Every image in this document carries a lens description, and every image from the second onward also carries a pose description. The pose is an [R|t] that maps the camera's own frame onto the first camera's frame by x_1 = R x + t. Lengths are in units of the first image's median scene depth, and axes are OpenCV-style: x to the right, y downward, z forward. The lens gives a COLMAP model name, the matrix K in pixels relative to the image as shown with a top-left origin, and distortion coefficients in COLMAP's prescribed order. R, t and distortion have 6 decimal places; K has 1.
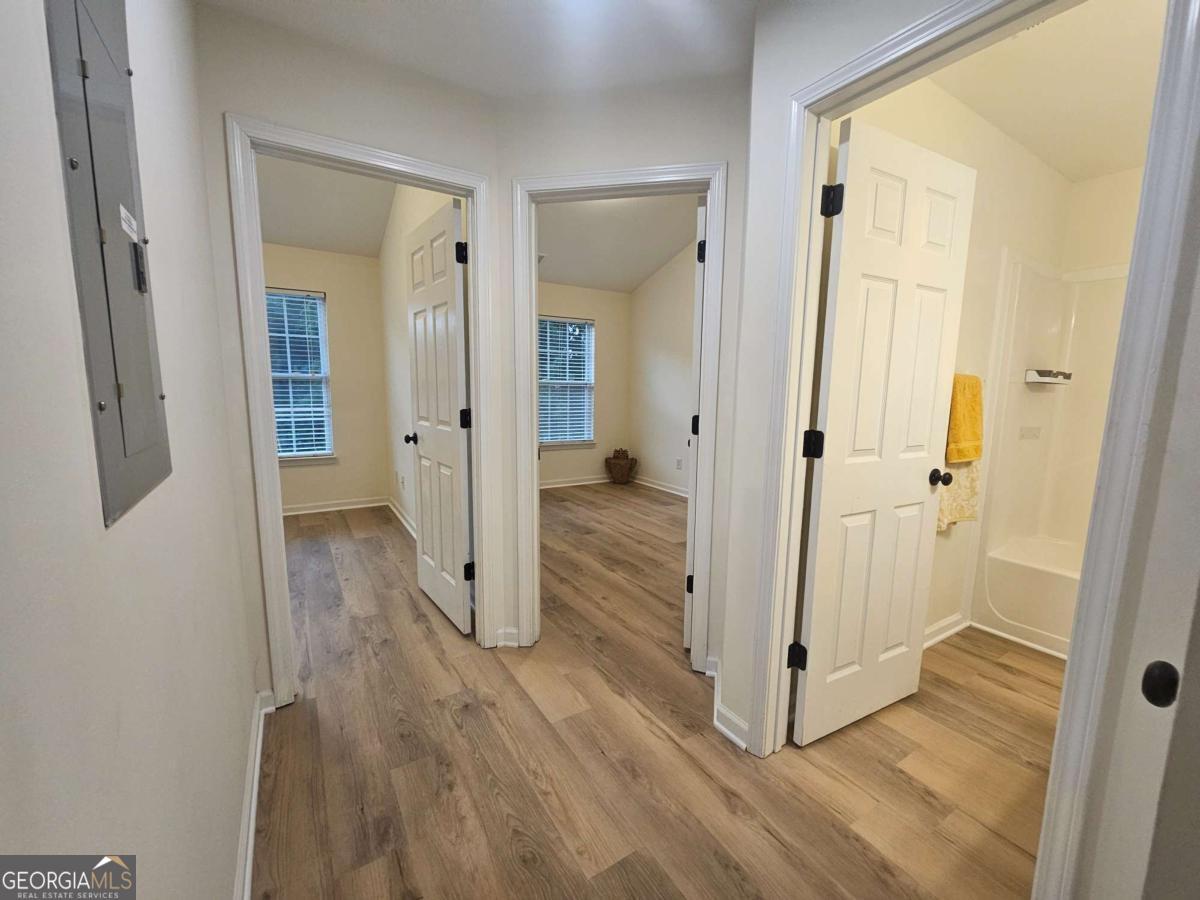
lens RADIAL K [[490.5, 0, 612.2], [0, 490.5, 457.0], [0, 0, 1]] dist [0.000134, 0.000329]
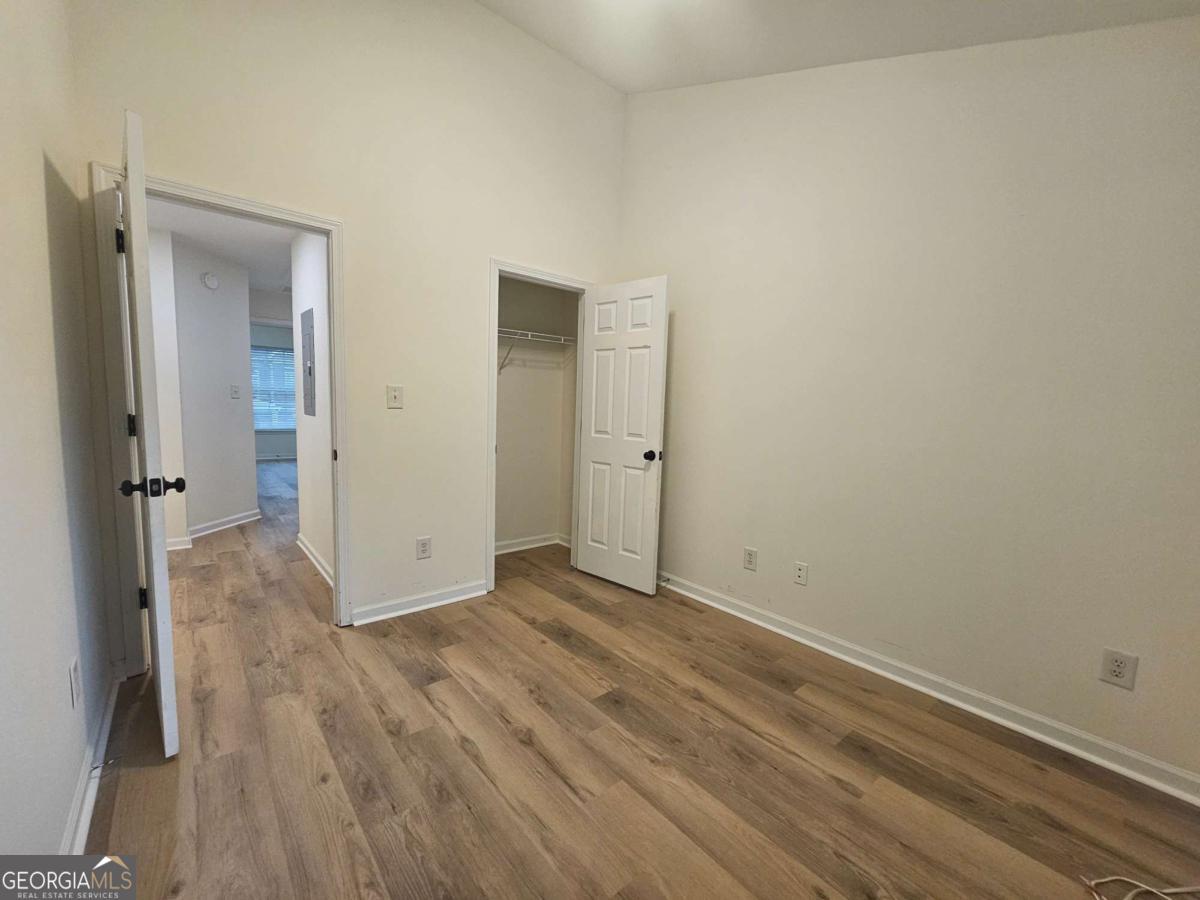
lens RADIAL K [[490.5, 0, 612.2], [0, 490.5, 457.0], [0, 0, 1]] dist [0.000134, 0.000329]
pose [[-0.988618, -0.043160, -0.144126, -0.652999], [-0.076977, 0.968190, 0.238081, -0.193741], [0.129266, 0.246465, -0.960492, 1.259873]]
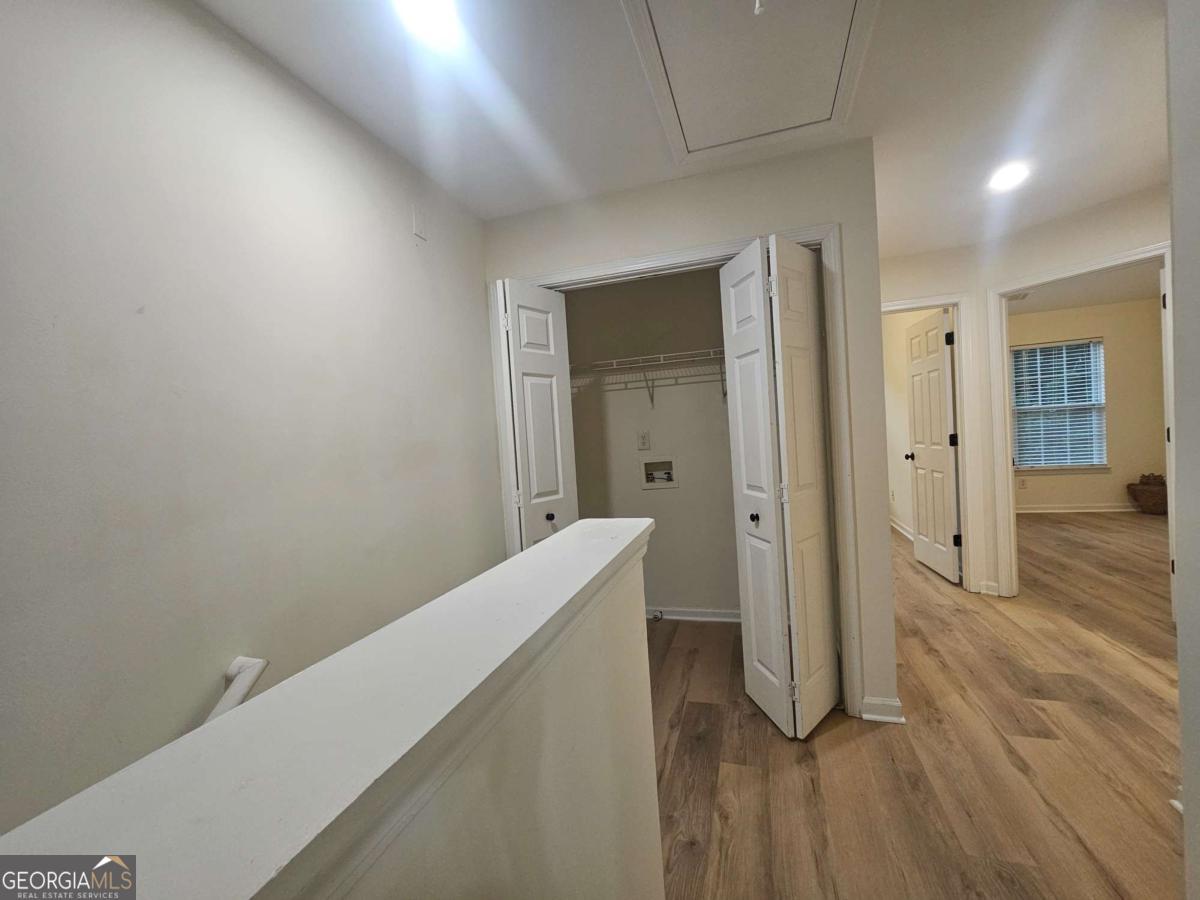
lens RADIAL K [[490.5, 0, 612.2], [0, 490.5, 457.0], [0, 0, 1]] dist [0.000134, 0.000329]
pose [[0.640635, -0.029727, -0.767270, 0.129598], [-0.031456, 0.997395, -0.064908, 0.071900], [0.767201, 0.065717, 0.638032, -0.529384]]
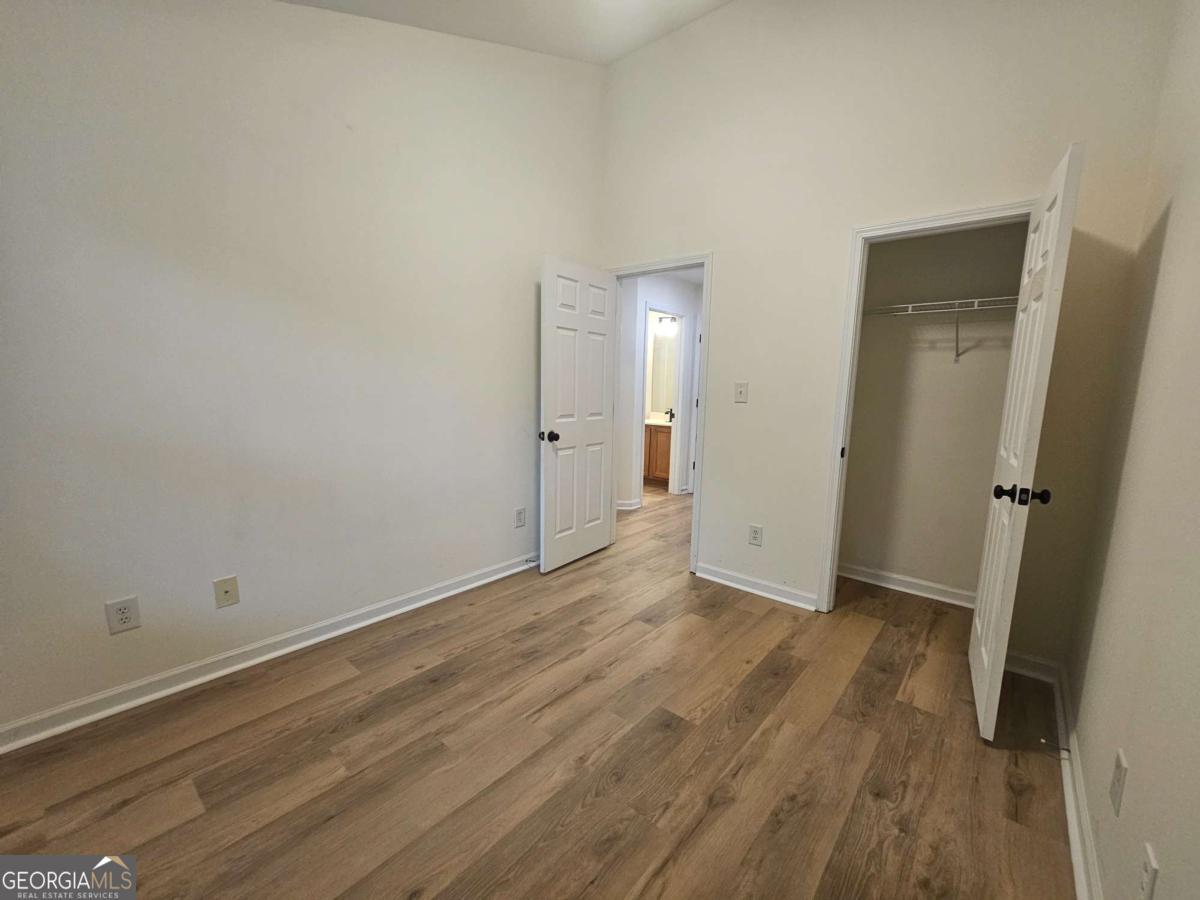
lens RADIAL K [[490.6, 0, 608.5], [0, 490.6, 467.9], [0, 0, 1]] dist [-0.001558, -0.000198]
pose [[-0.291364, -0.190974, 0.937356, -1.173599], [0.099844, 0.968448, 0.228343, -0.165461], [-0.951388, 0.160120, -0.263103, 0.926386]]
